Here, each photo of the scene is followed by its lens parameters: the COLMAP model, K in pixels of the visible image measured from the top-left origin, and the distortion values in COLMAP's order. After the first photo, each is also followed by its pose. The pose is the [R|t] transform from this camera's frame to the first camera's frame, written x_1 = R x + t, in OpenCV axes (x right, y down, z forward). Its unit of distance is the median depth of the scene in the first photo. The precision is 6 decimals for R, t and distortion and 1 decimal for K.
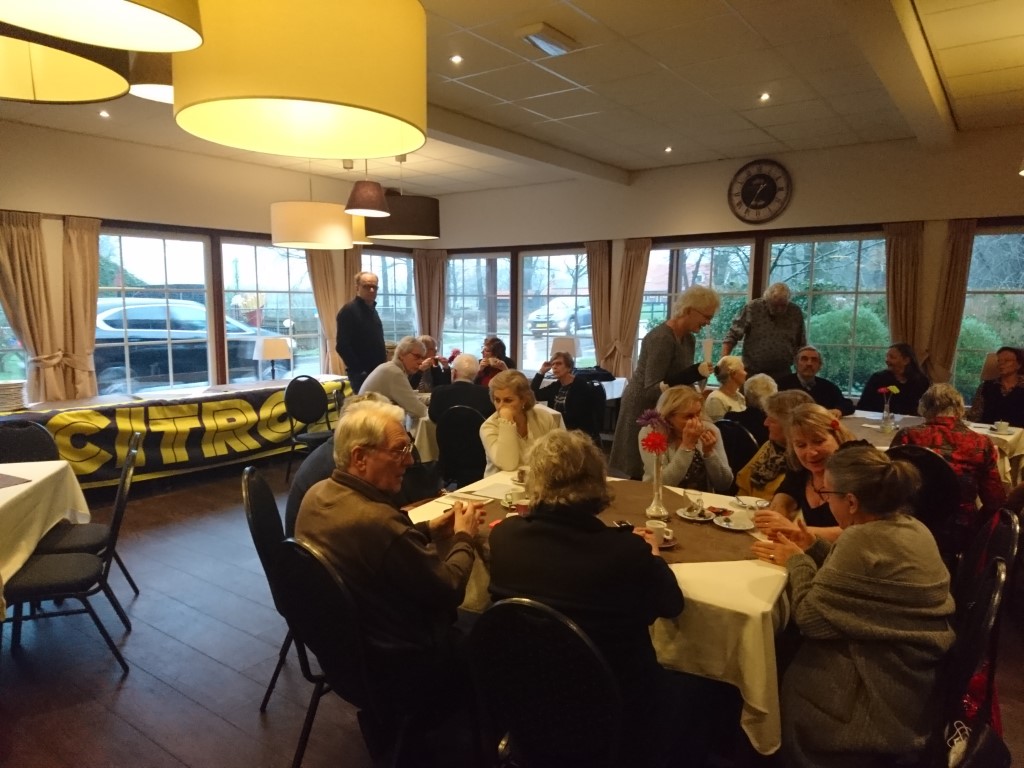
lens RADIAL K [[680.6, 0, 513.1], [0, 680.6, 389.6], [0, 0, 1]] dist [0.089001, -0.146346]
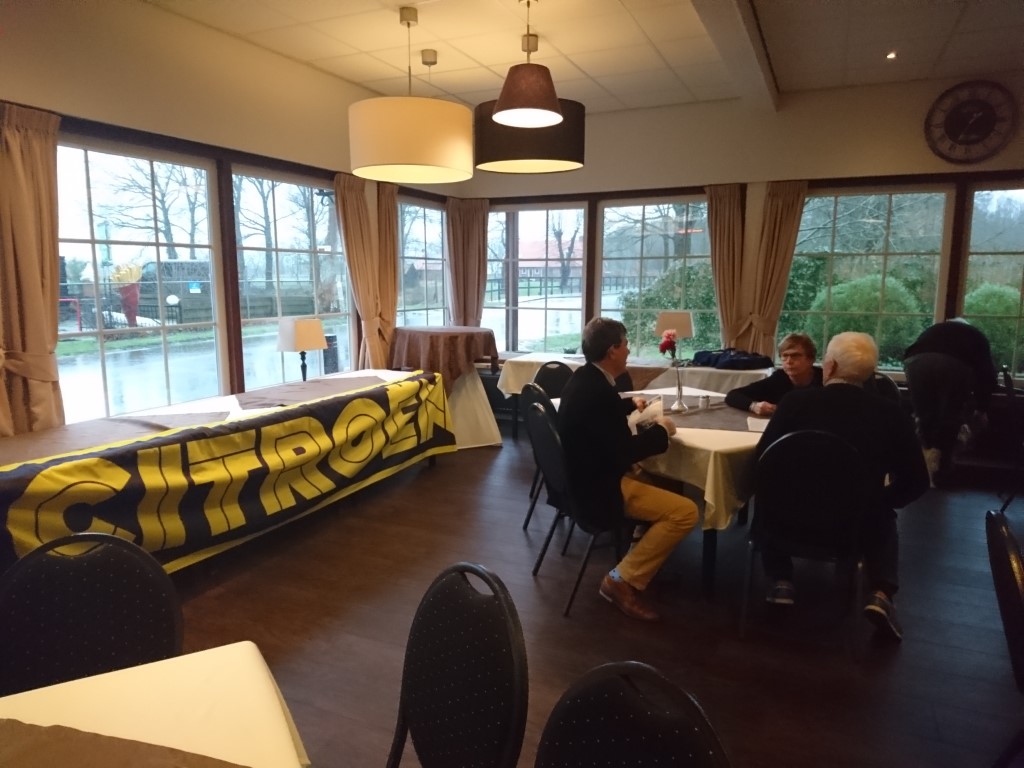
lens RADIAL K [[674.4, 0, 511.4], [0, 674.4, 399.1], [0, 0, 1]] dist [-0.019305, 0.000008]
pose [[0.980535, -0.038573, 0.192517, -0.340448], [0.029020, 0.998215, 0.052199, -0.029404], [-0.194187, -0.045596, 0.979904, 0.370133]]
